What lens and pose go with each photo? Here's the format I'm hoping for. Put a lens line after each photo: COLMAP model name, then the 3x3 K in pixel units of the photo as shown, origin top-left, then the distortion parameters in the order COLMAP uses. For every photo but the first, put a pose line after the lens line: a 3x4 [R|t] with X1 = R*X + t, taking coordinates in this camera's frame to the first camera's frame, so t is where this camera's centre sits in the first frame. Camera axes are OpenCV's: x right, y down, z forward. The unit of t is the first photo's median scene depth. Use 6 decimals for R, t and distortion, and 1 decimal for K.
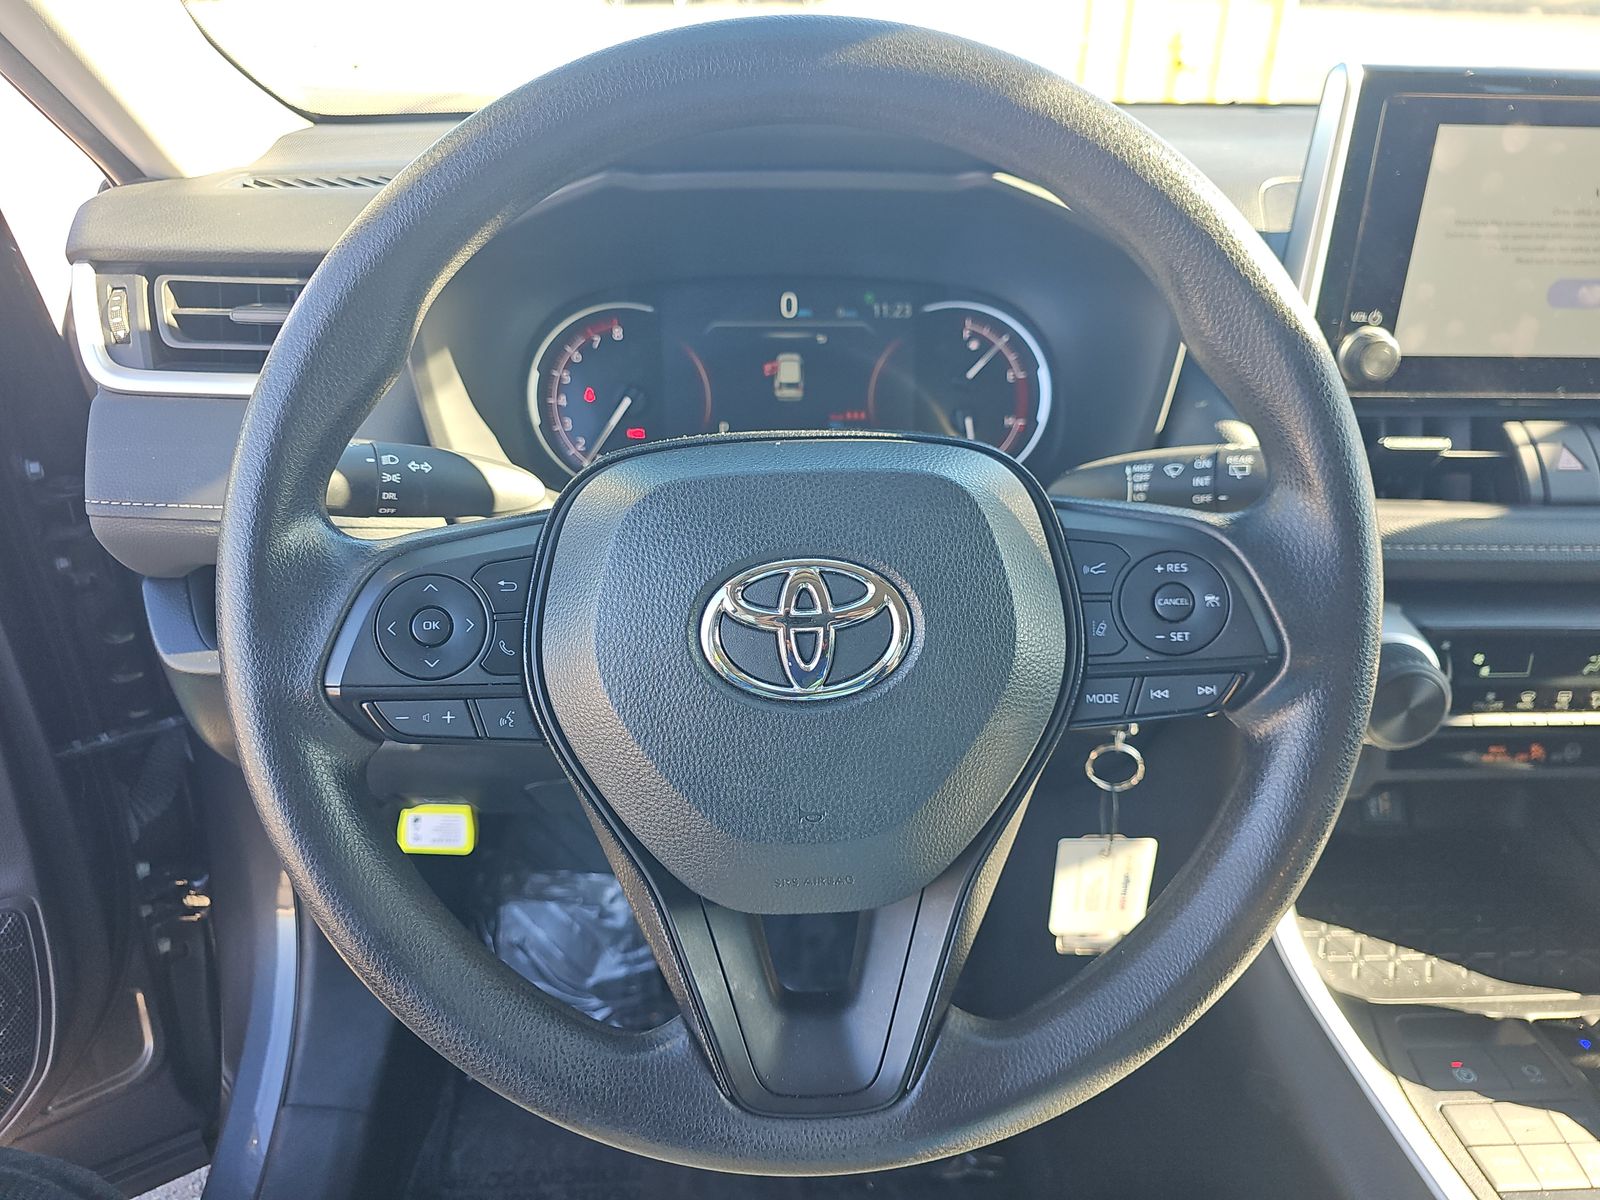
lens RADIAL K [[1061.9, 0, 800.0], [0, 1061.9, 600.0], [0, 0, 1]] dist [0.021507, 0.000314]
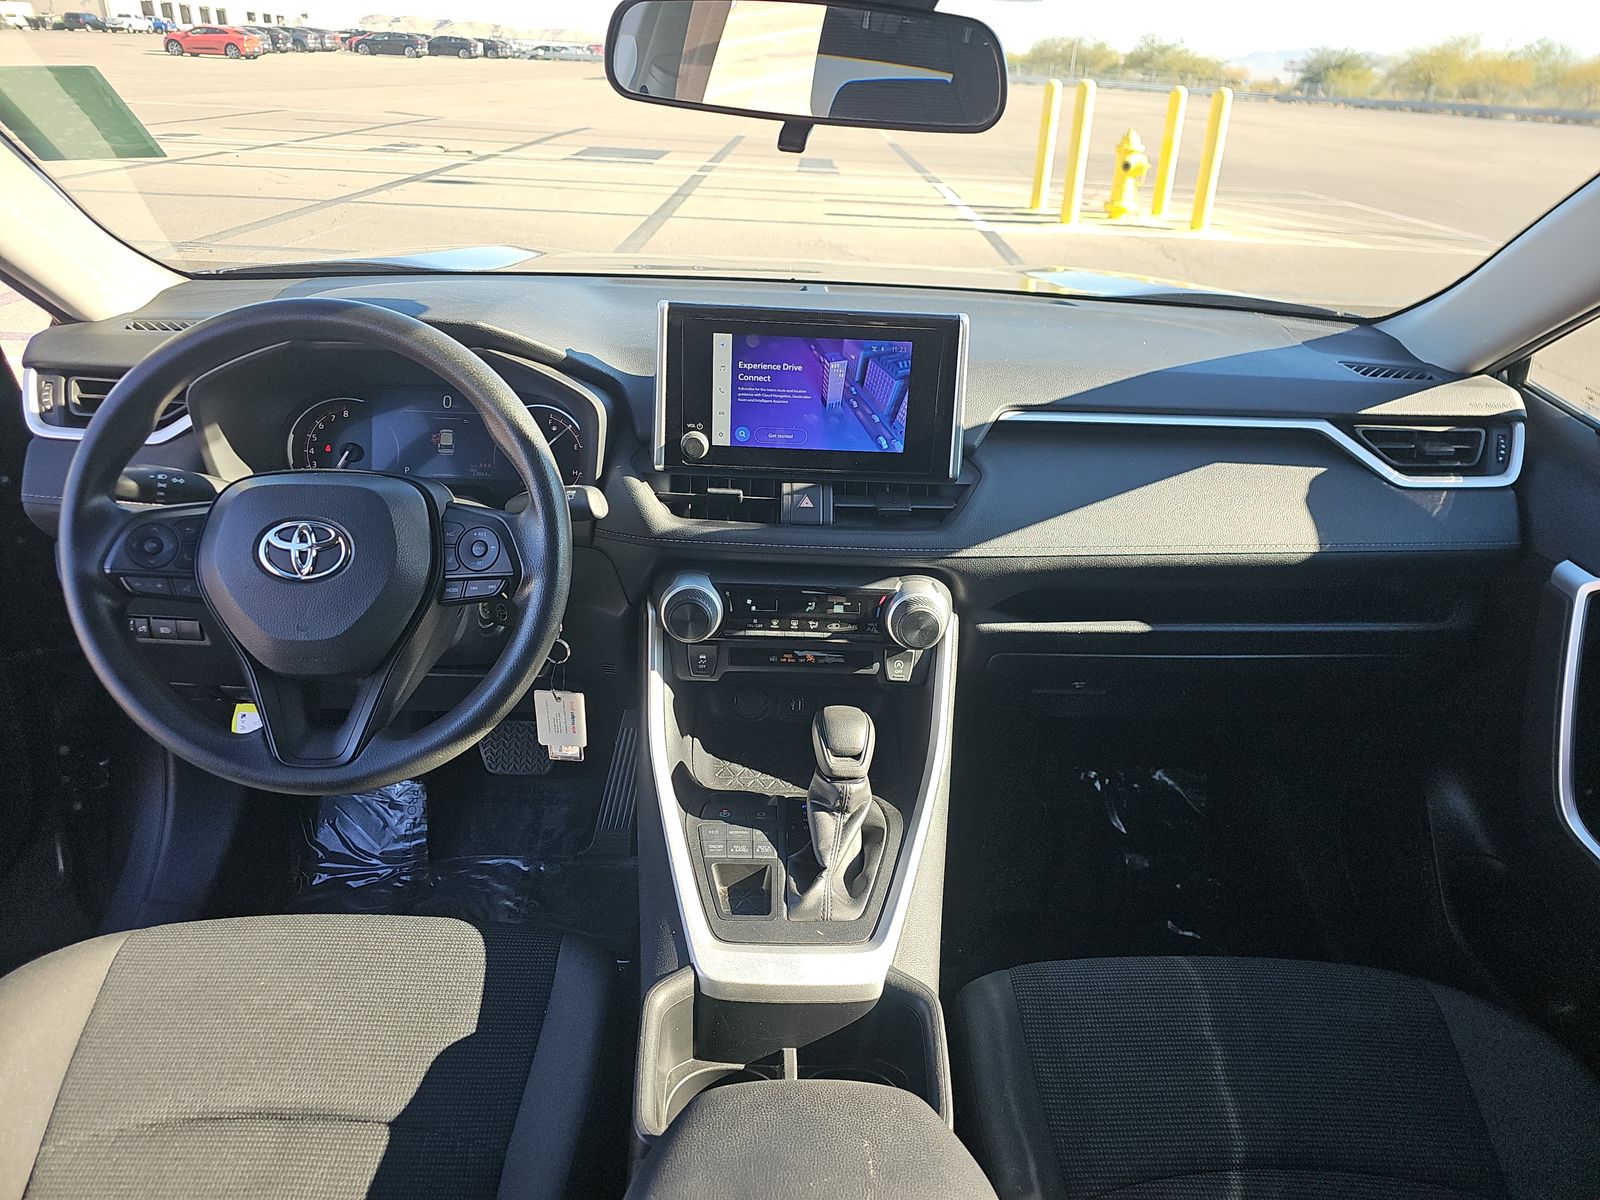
lens RADIAL K [[1012.8, 0, 800.0], [0, 1012.8, 600.0], [0, 0, 1]] dist [0.016288, -0.001379]
pose [[0.999127, 0.033603, 0.024817, 0.639625], [-0.032489, 0.998503, -0.044011, 0.122392], [-0.026259, 0.043166, 0.998723, -0.793904]]
